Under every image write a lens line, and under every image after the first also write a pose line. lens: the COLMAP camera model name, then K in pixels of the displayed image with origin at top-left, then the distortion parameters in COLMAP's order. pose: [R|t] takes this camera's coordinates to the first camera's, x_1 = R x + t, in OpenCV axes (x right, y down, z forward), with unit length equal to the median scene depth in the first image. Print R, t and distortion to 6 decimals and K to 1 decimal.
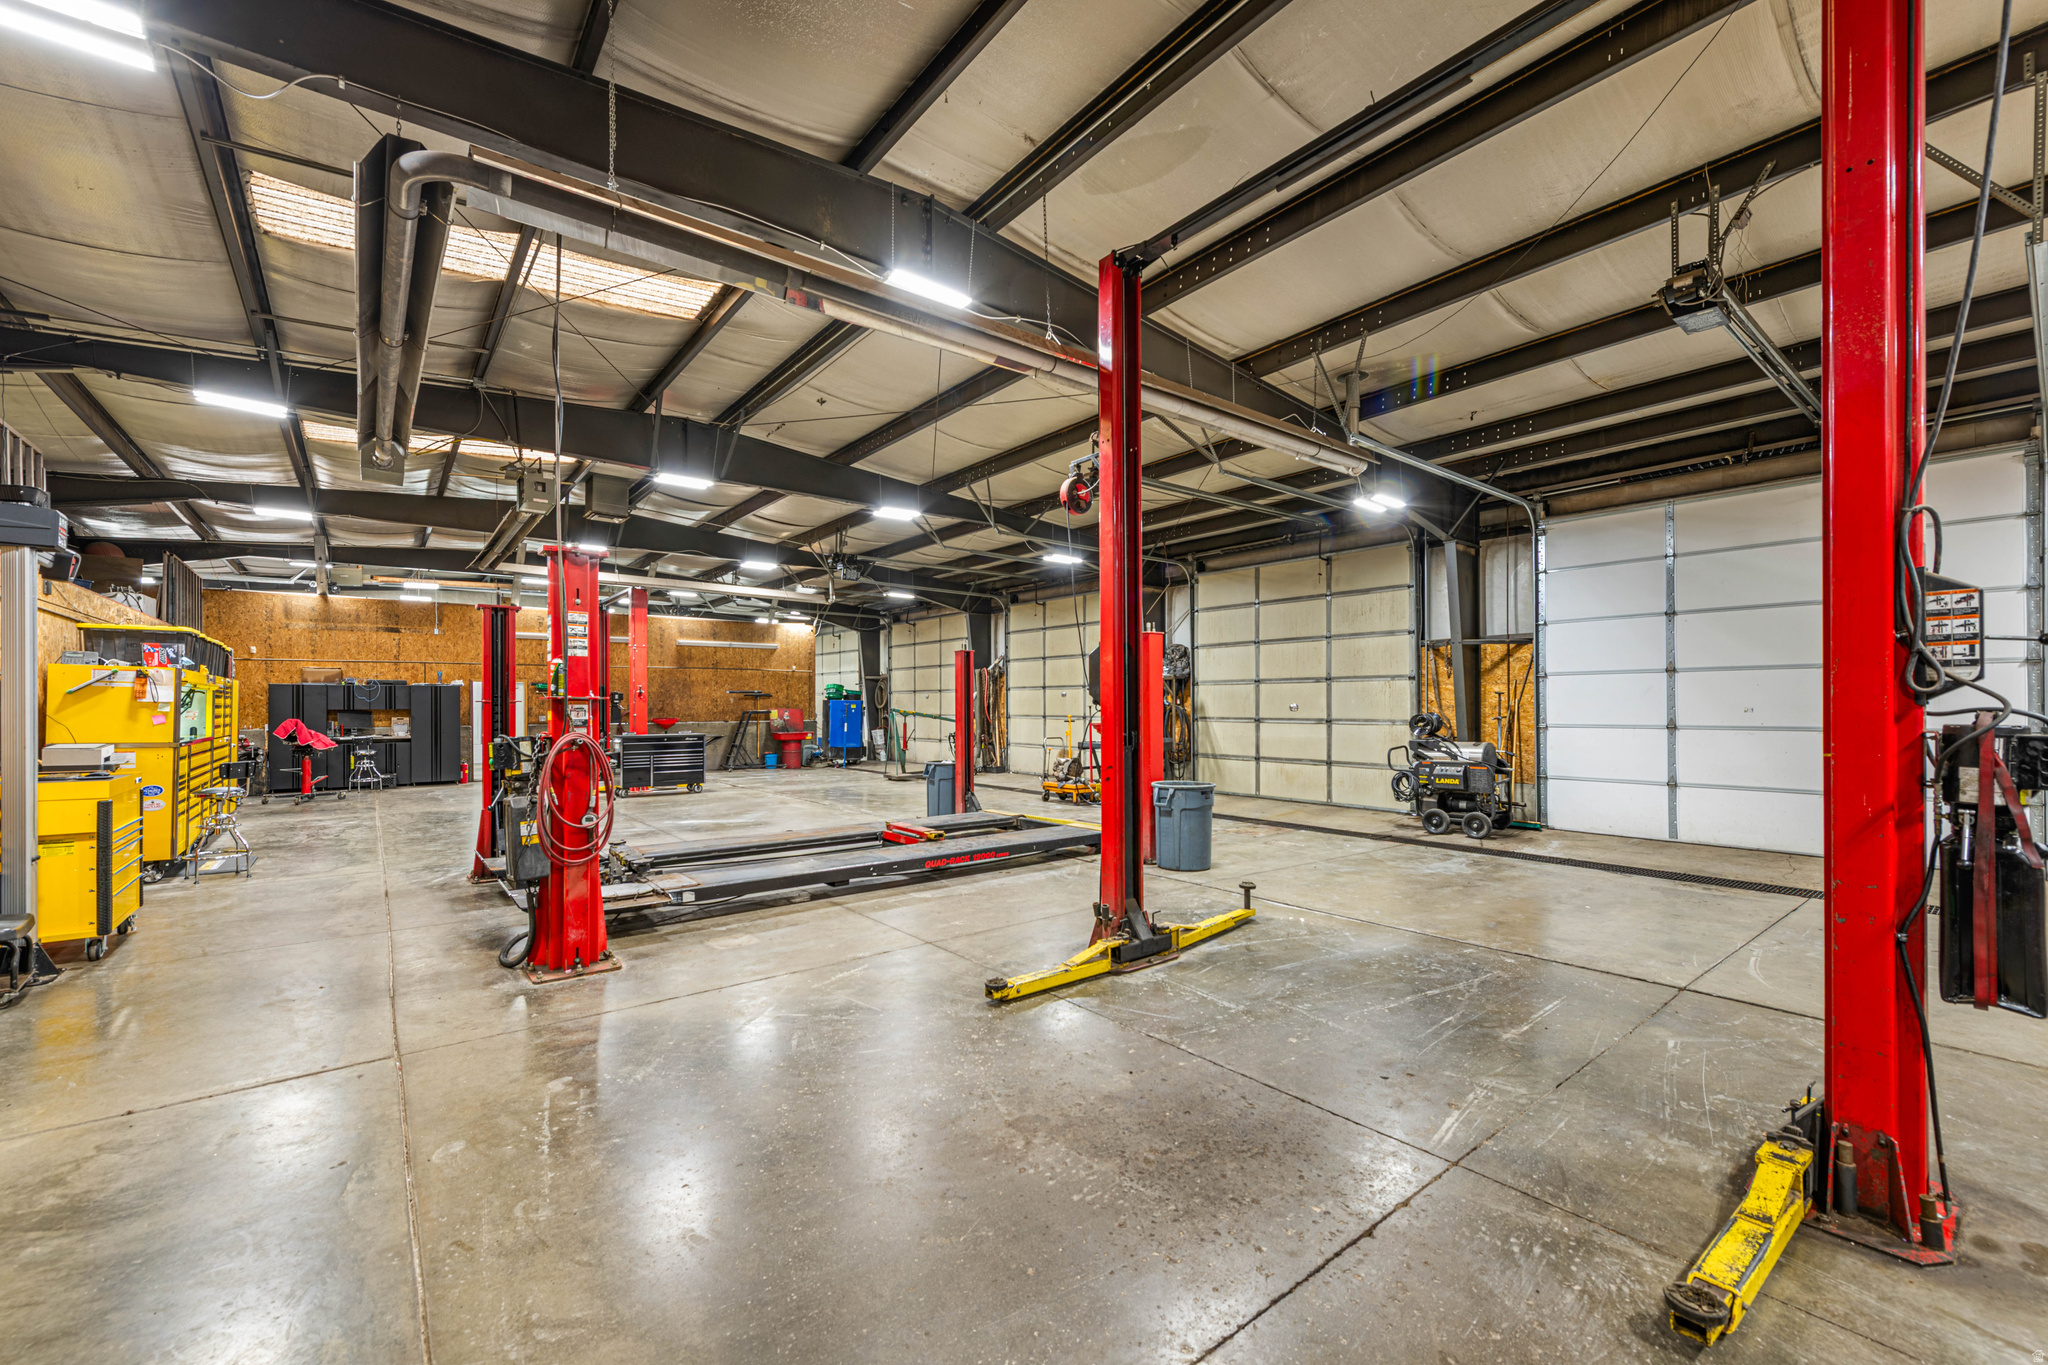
lens RADIAL K [[808.4, 0, 1000.6], [0, 808.4, 691.9], [0, 0, 1]] dist [0.014765, -0.005358]
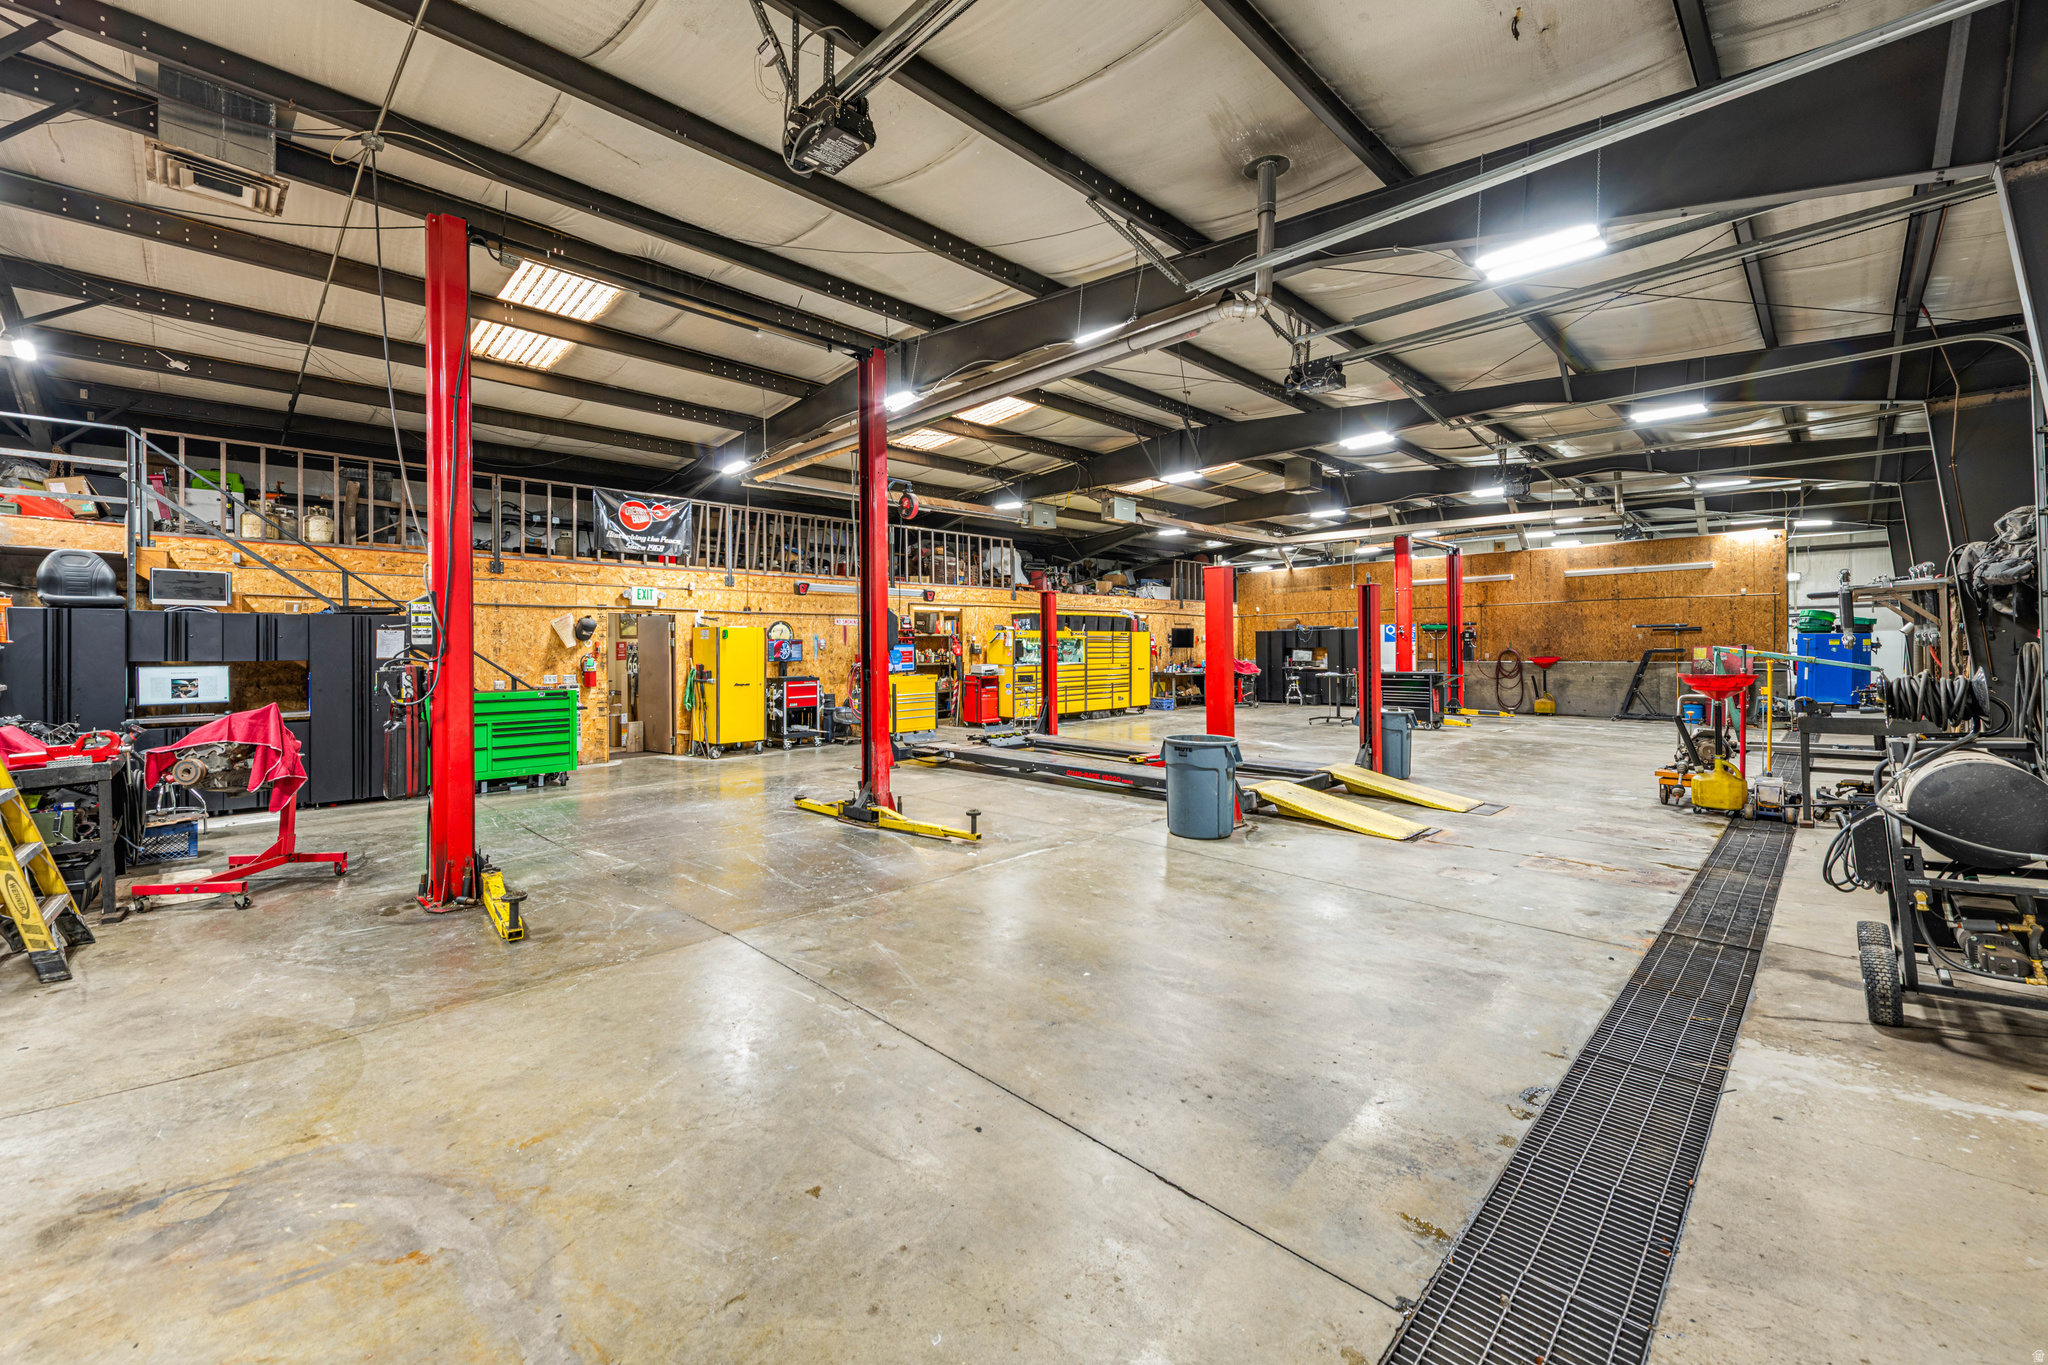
lens RADIAL K [[808.4, 0, 1024.8], [0, 808.4, 651.0], [0, 0, 1]] dist [0.014765, -0.005358]
pose [[0.128110, 0.005507, -0.991745, 0.725421], [0.024651, 0.999658, 0.008735, 0.004555], [0.991454, -0.025567, 0.127930, 0.470957]]
